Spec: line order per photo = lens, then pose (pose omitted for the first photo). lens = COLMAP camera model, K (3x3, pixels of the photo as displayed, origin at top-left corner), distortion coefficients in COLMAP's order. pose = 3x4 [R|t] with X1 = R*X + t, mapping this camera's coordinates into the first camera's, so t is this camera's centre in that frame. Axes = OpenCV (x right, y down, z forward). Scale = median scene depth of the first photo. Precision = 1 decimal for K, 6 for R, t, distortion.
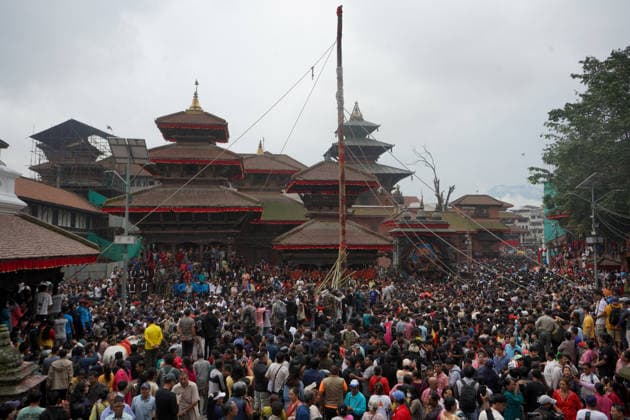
lens RADIAL K [[519.5, 0, 315.0], [0, 519.5, 210.0], [0, 0, 1]] dist [0.008813, 0.002985]
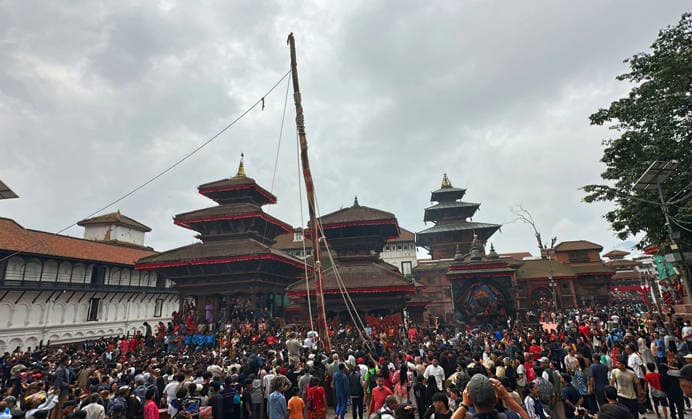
lens RADIAL K [[357.3, 0, 346.0], [0, 357.3, 209.5], [0, 0, 1]] dist [-0.001387, -0.000147]
pose [[0.943405, -0.122190, -0.308314, 0.222499], [0.062240, 0.978366, -0.197295, 0.048112], [0.325751, 0.166939, 0.930601, 0.334292]]
